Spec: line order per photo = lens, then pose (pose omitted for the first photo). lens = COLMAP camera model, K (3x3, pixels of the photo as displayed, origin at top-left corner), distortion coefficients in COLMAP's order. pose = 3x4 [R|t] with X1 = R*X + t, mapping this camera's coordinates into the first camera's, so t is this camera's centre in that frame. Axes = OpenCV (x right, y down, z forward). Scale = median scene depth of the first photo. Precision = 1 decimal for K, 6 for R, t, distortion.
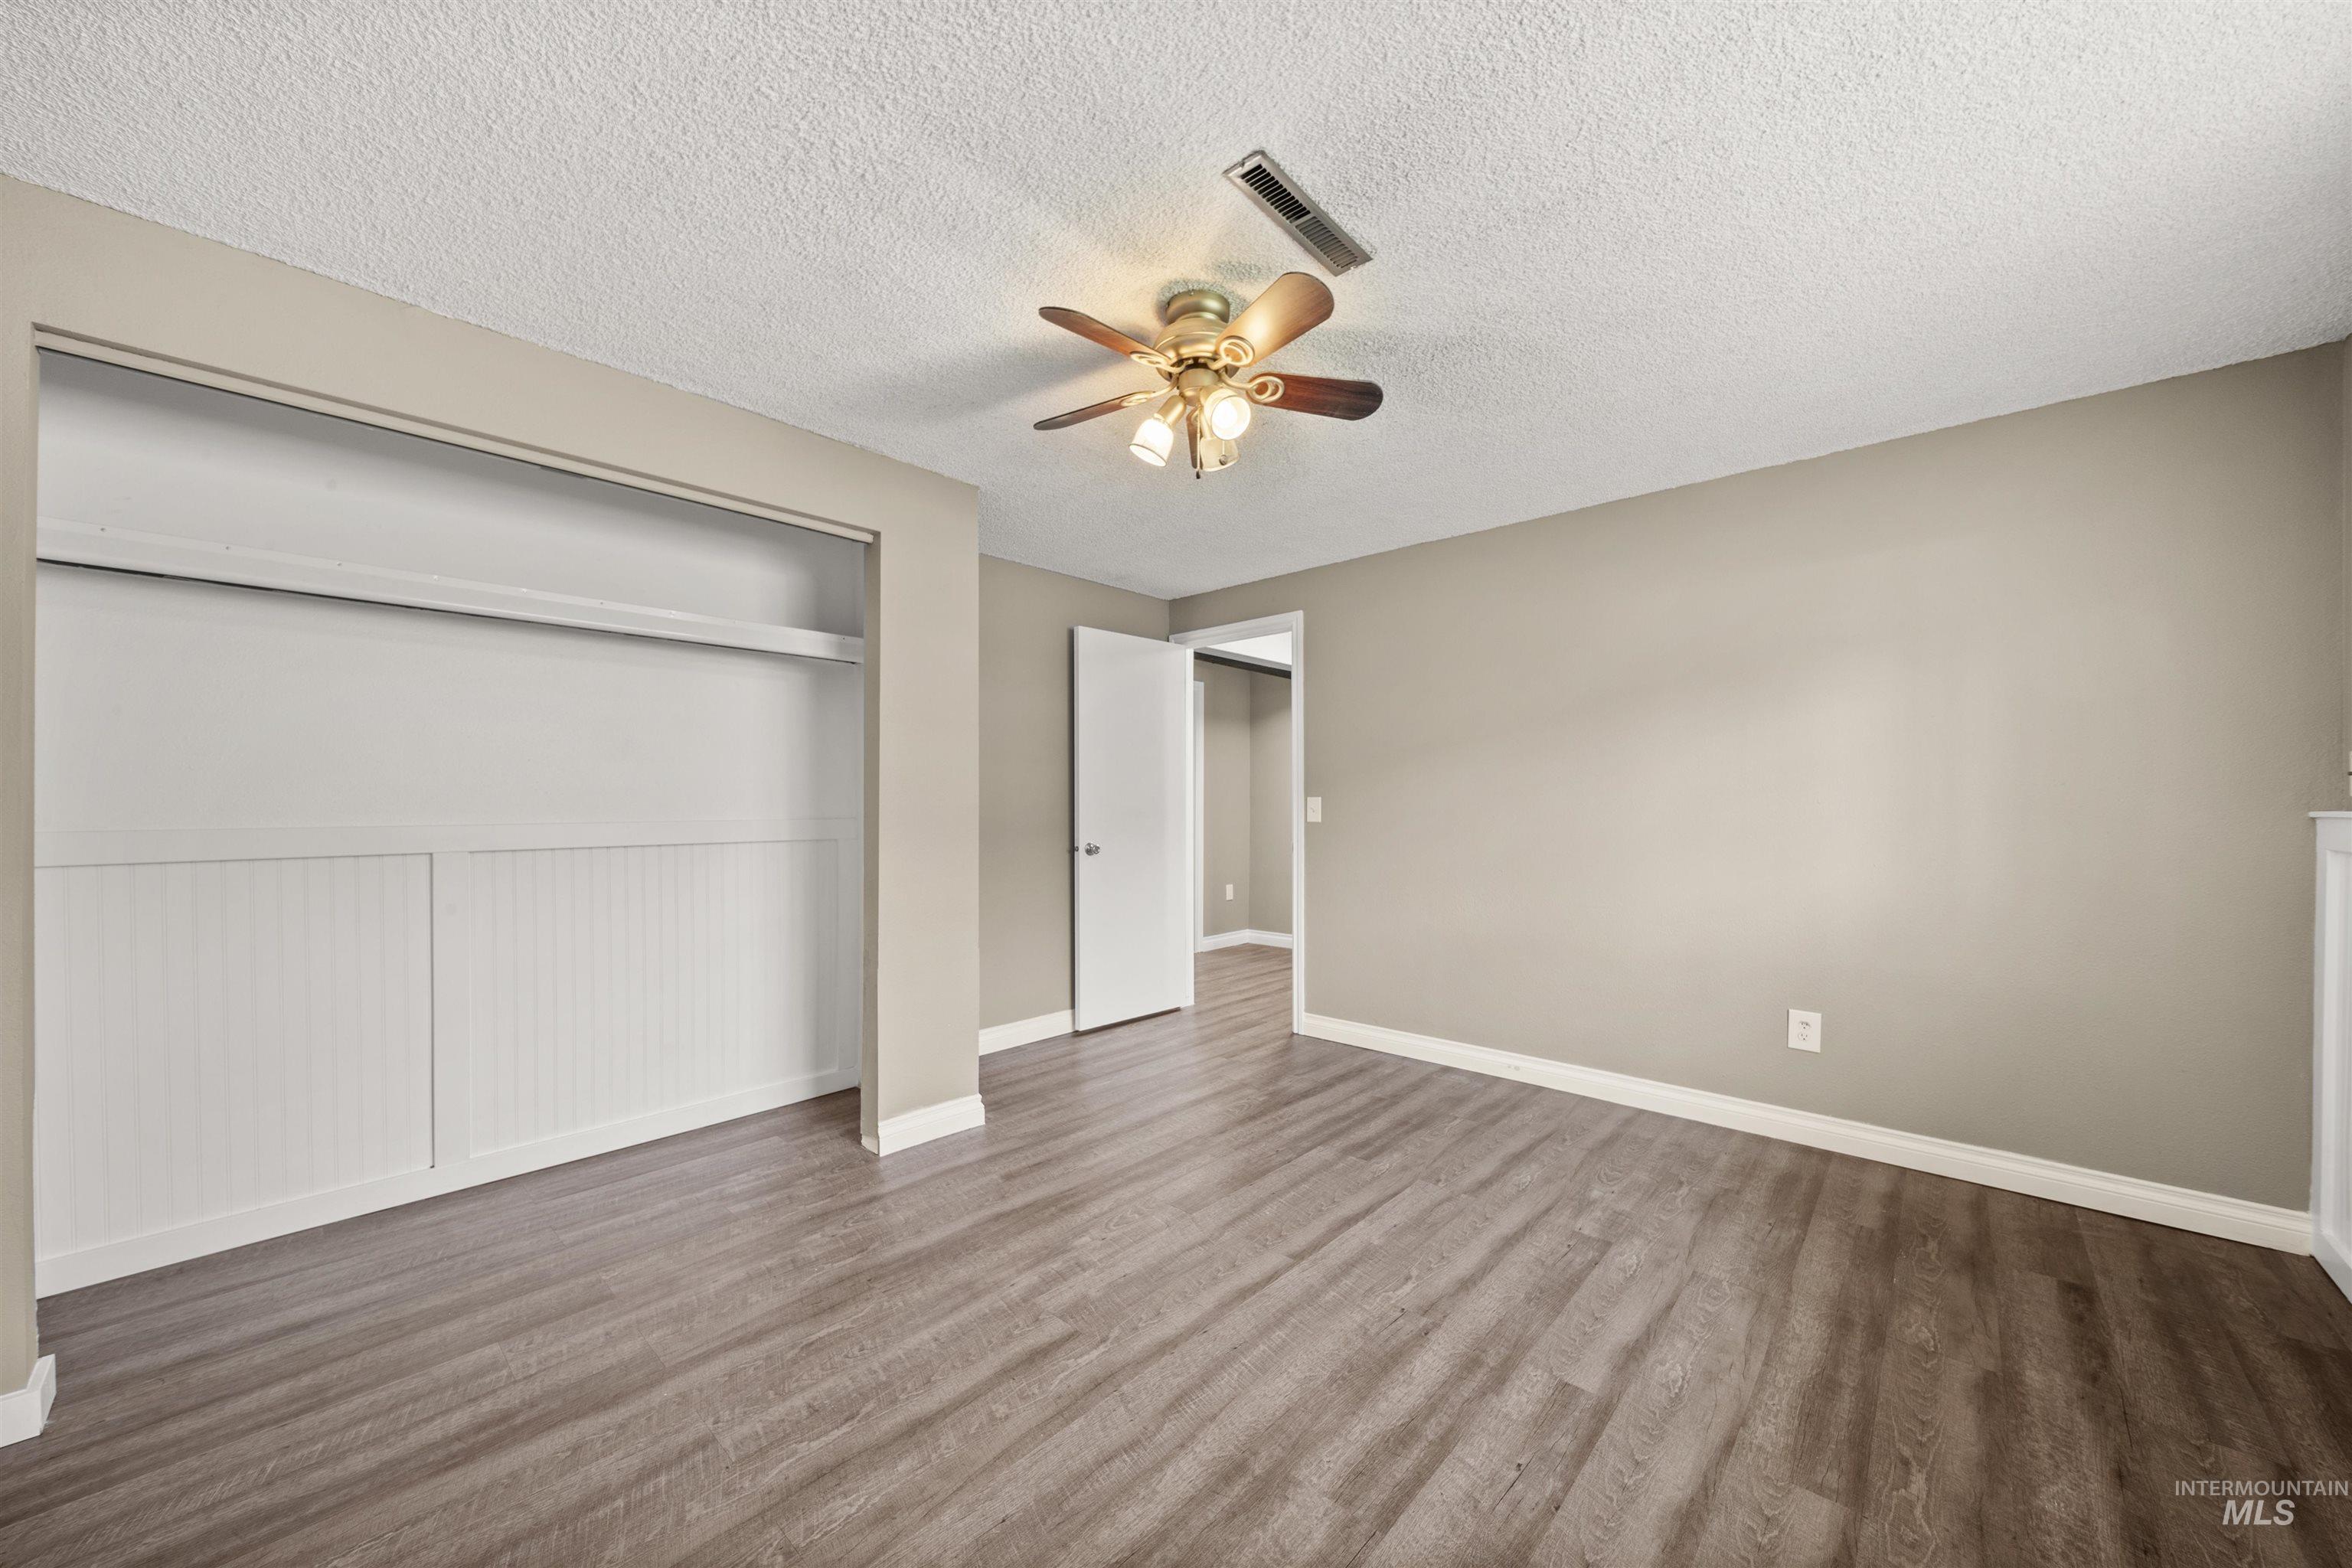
lens RADIAL K [[844.8, 0, 1176.0], [0, 844.8, 784.0], [0, 0, 1]] dist [-0.000507, -0.000078]
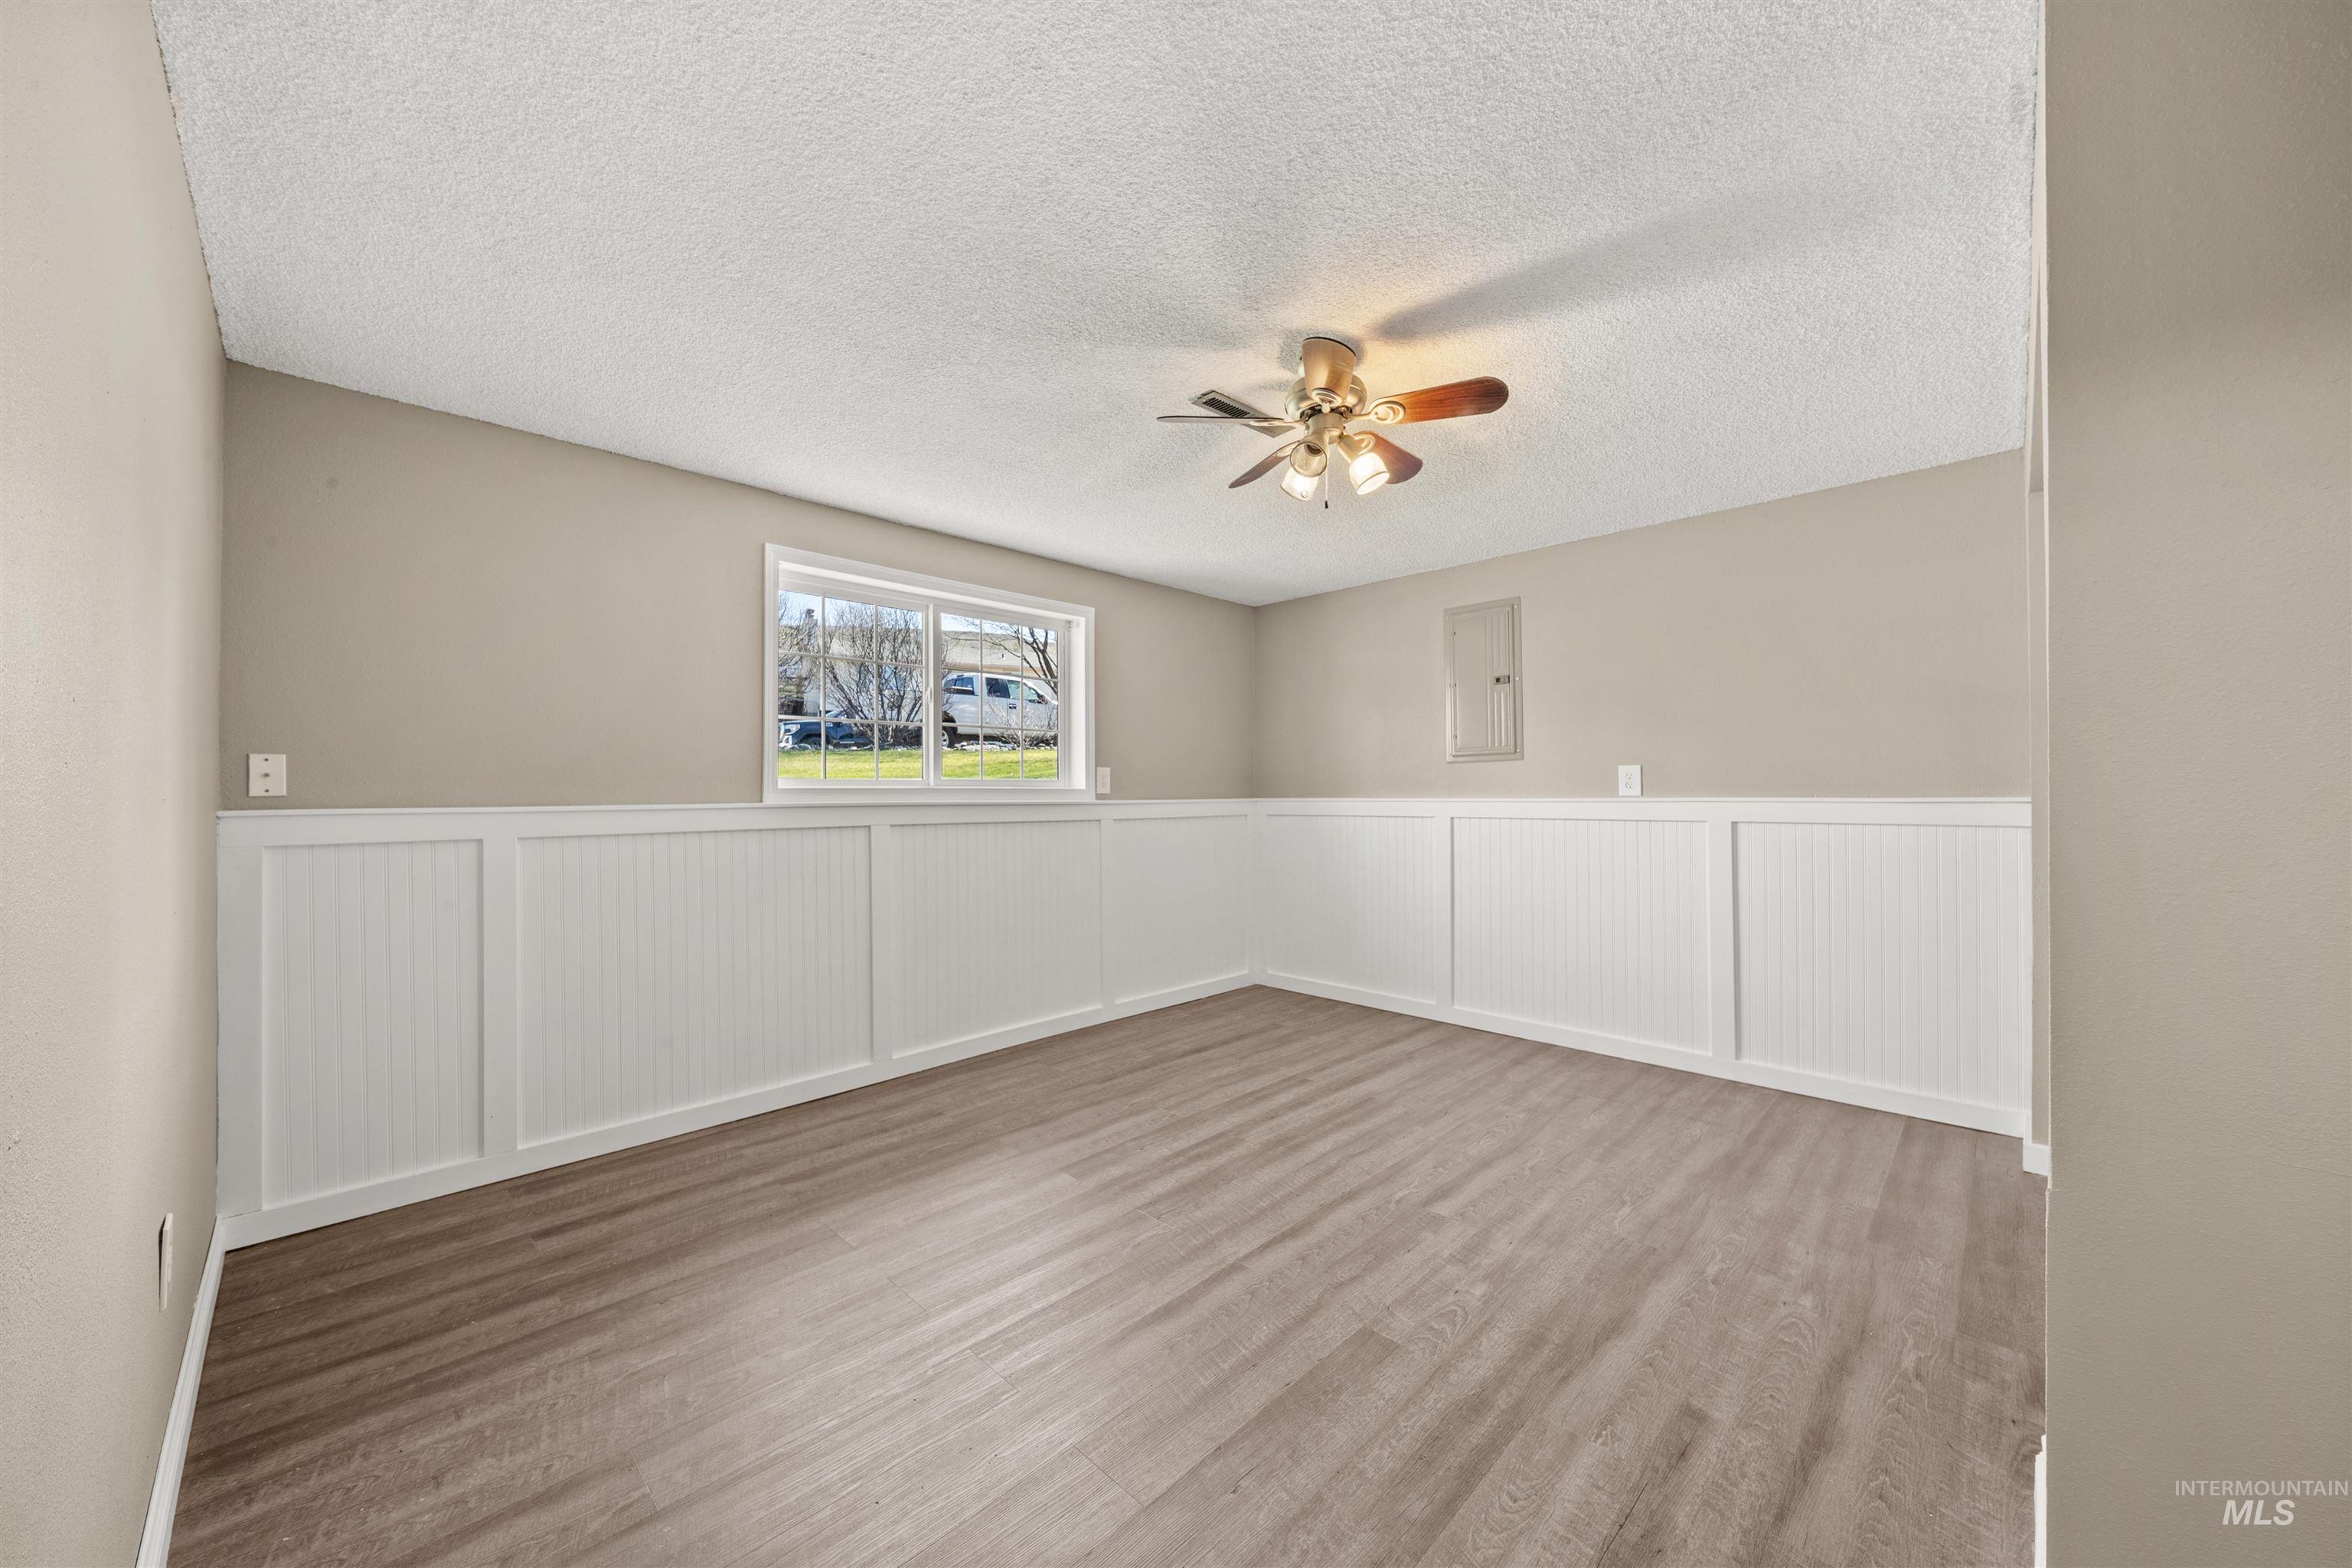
lens RADIAL K [[844.8, 0, 1176.0], [0, 844.8, 784.0], [0, 0, 1]] dist [-0.000507, -0.000078]
pose [[-0.999358, 0.008448, 0.034813, 0.194712], [0.007091, 0.999217, -0.038921, 0.053891], [-0.035114, -0.038649, -0.998636, 2.195860]]
